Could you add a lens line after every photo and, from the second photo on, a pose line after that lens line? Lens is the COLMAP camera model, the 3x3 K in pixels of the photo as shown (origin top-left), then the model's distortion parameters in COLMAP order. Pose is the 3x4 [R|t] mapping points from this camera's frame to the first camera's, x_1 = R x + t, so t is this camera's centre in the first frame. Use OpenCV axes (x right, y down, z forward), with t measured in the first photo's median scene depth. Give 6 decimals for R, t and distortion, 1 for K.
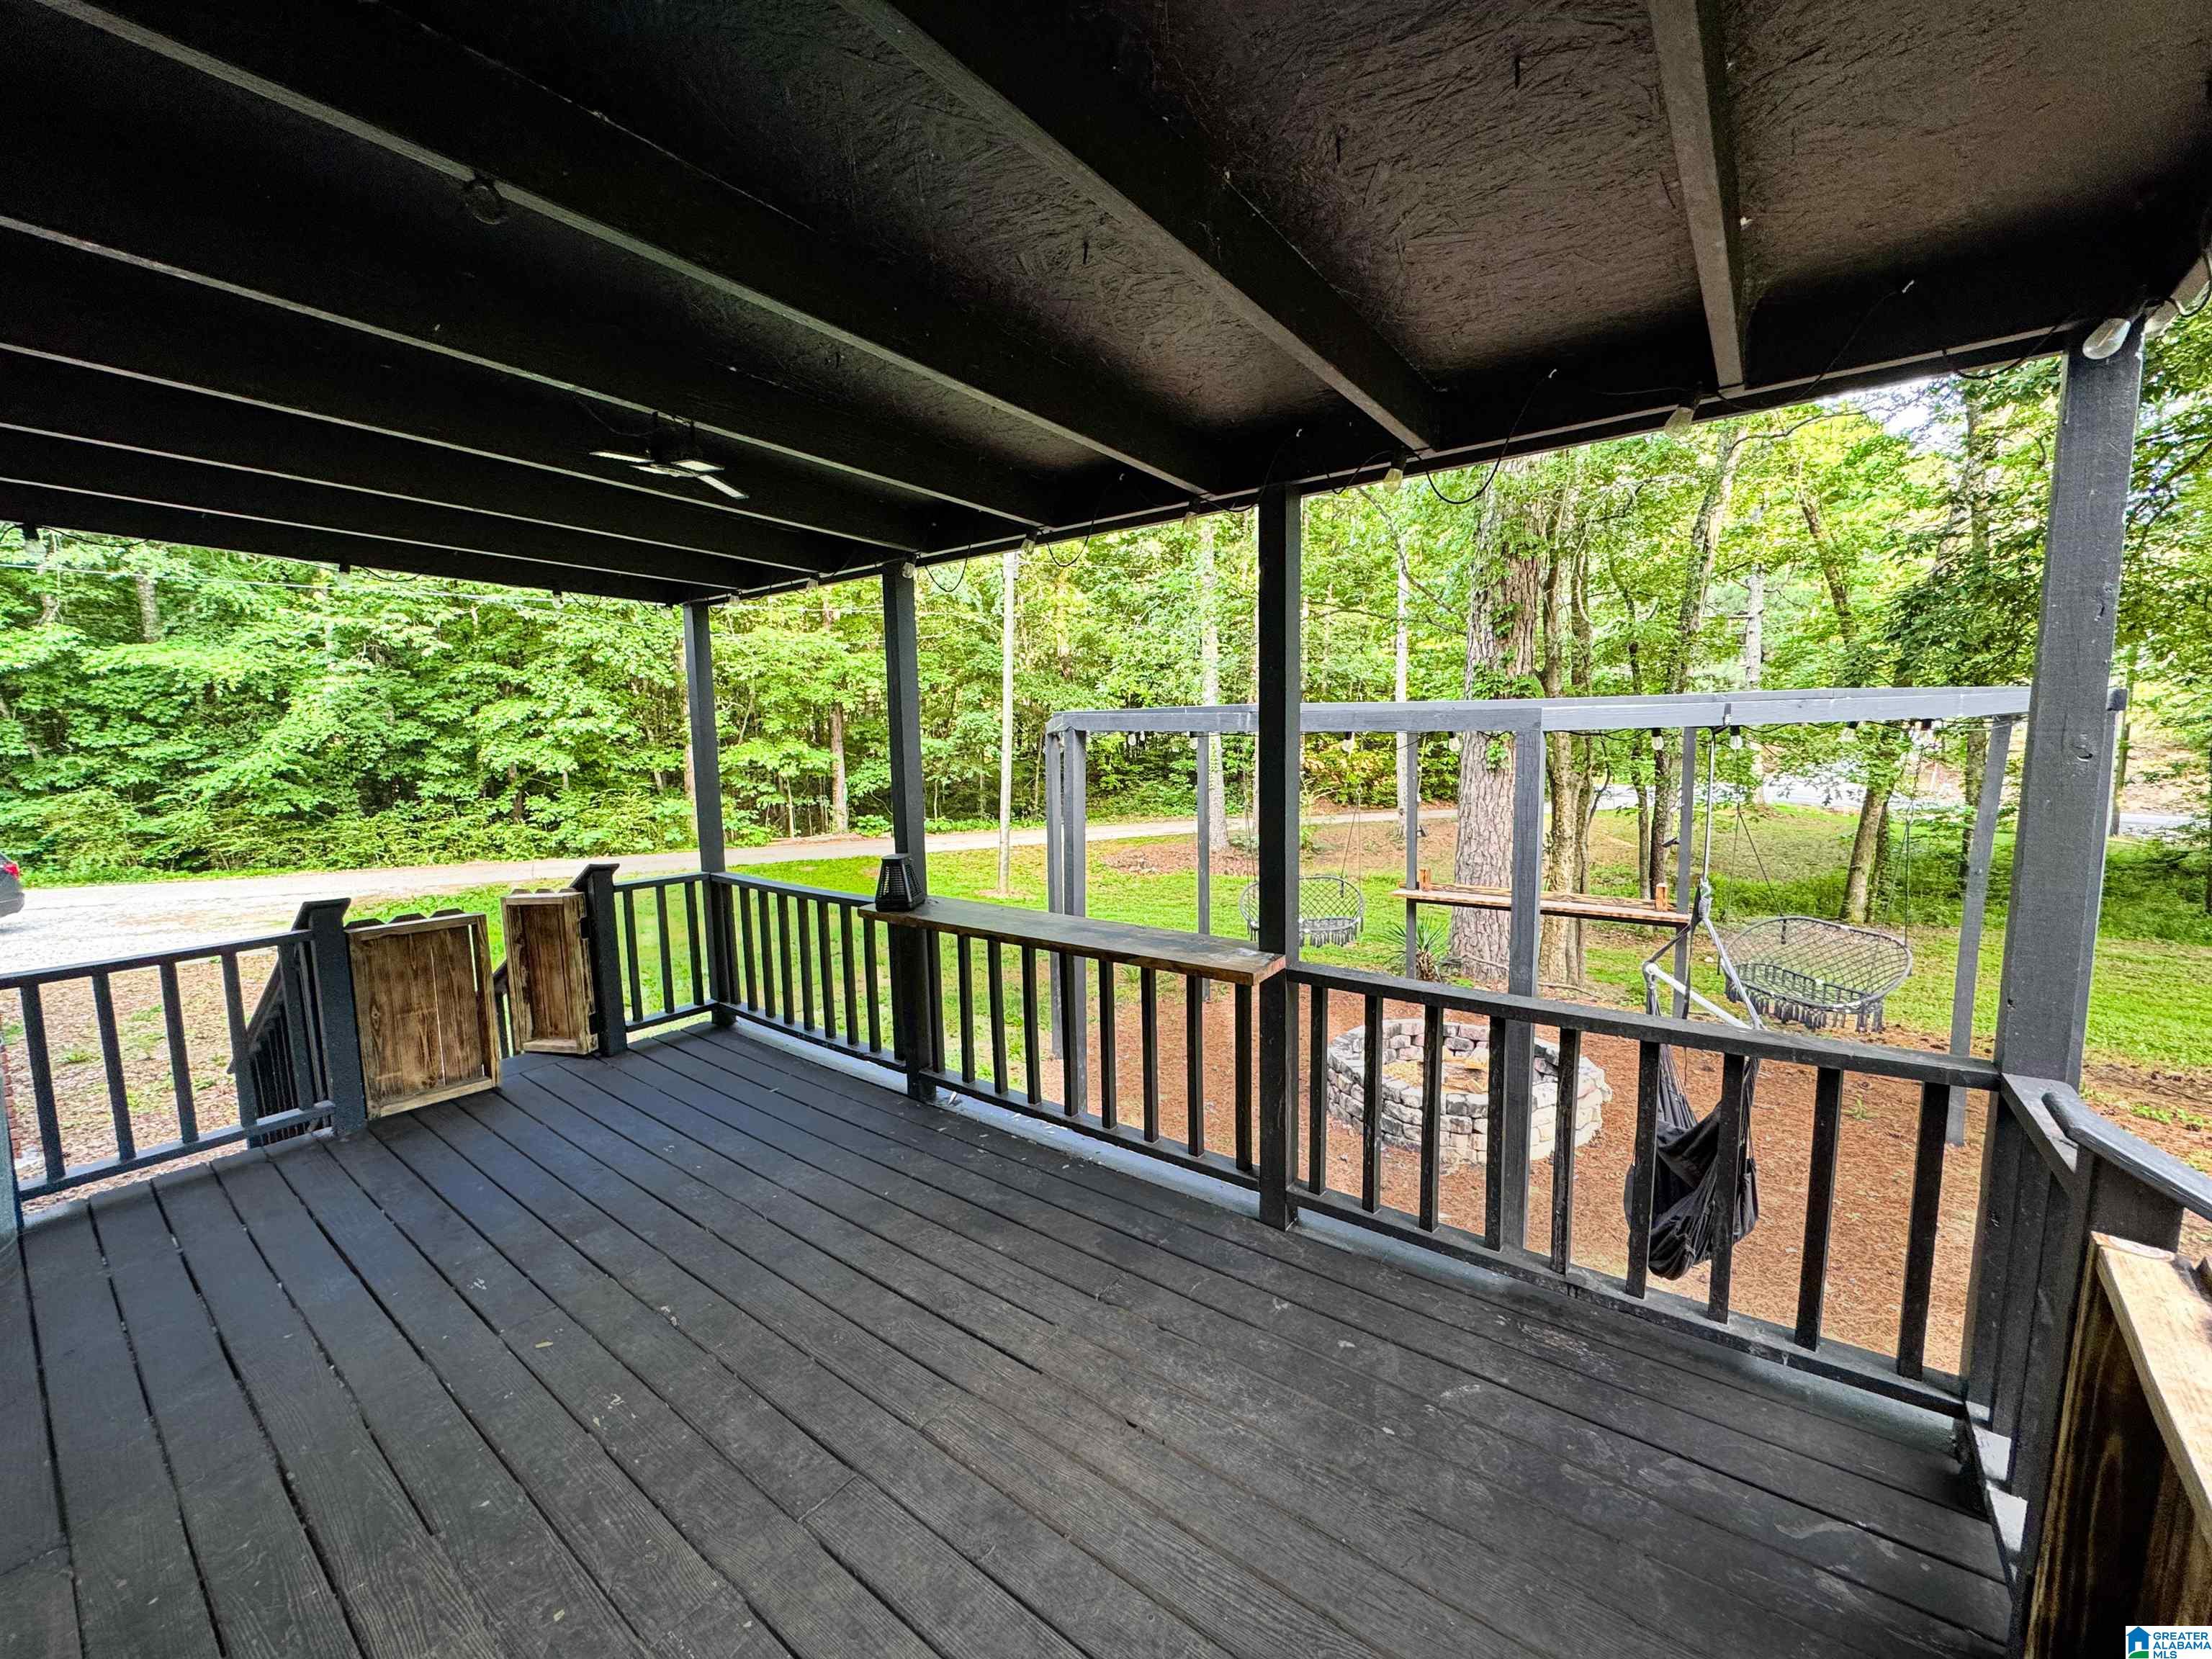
lens RADIAL K [[886.7, 0, 1104.0], [0, 886.7, 833.3], [0, 0, 1]] dist [-0.000426, 0.001380]
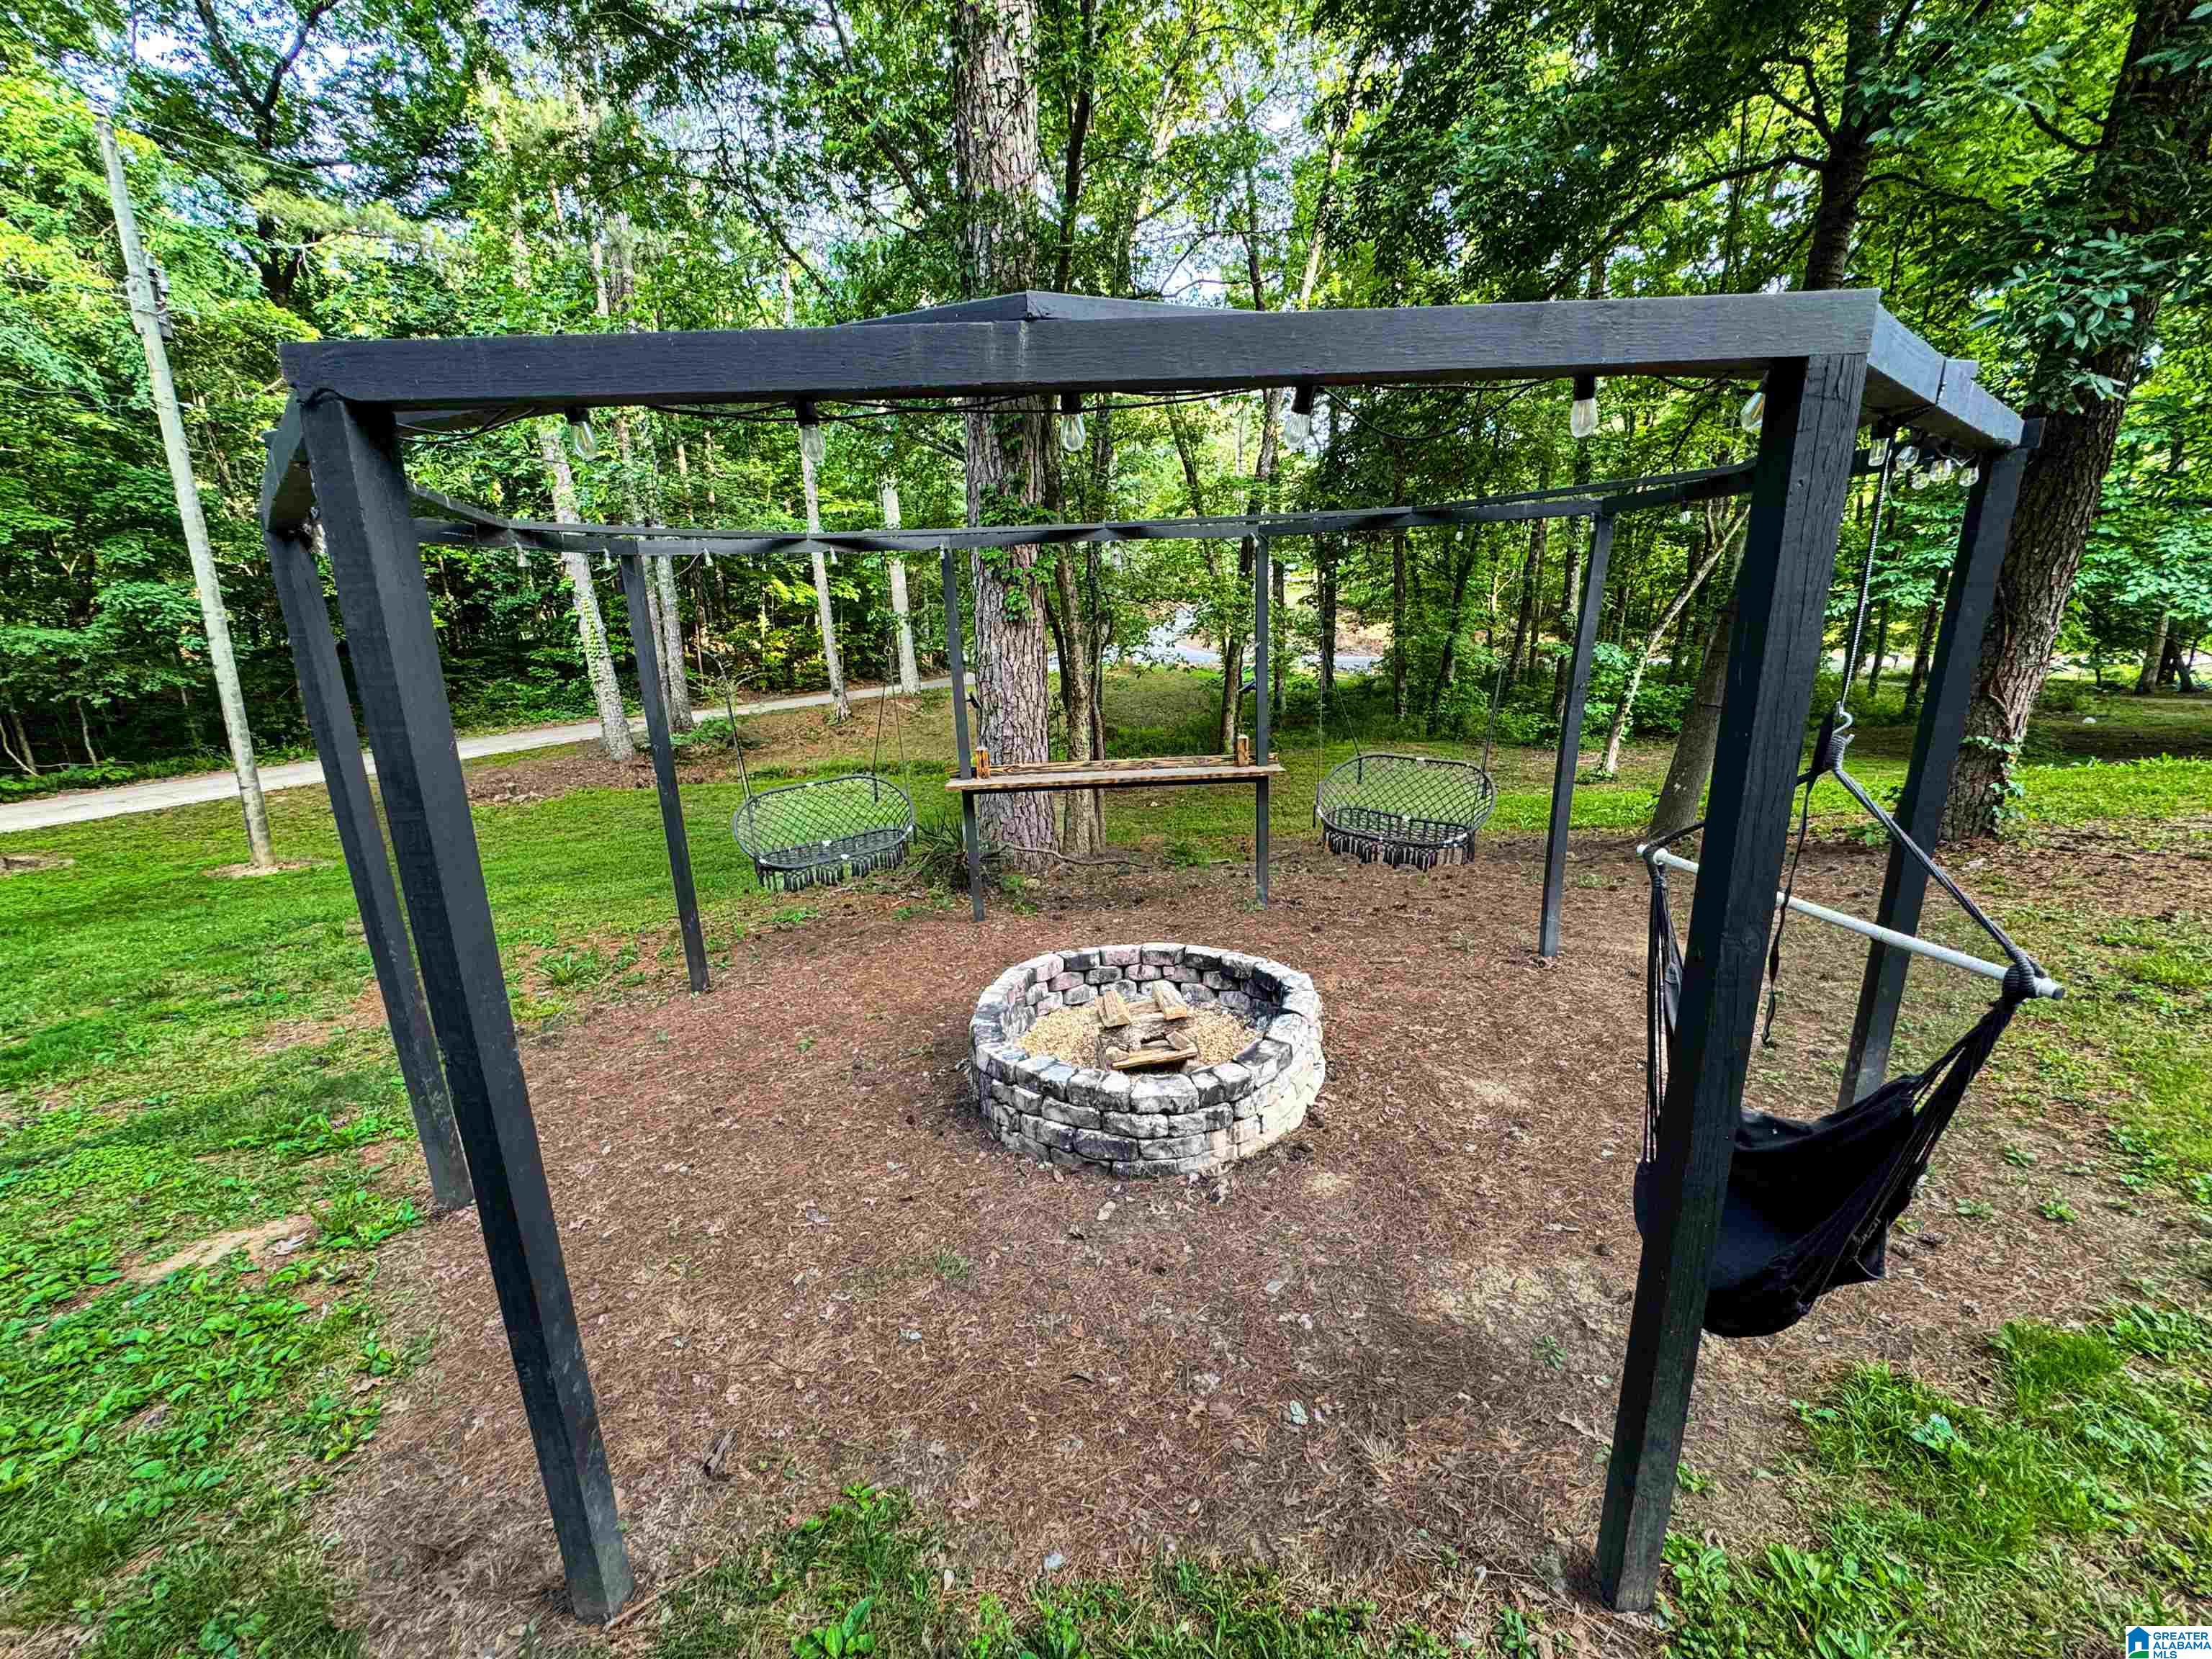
lens RADIAL K [[886.7, 0, 1106.8], [0, 886.7, 829.0], [0, 0, 1]] dist [-0.000426, 0.001380]
pose [[0.791722, -0.166184, 0.587843, -0.005452], [0.093168, 0.983877, 0.152662, 0.000211], [-0.603735, -0.066098, 0.794440, 0.108775]]
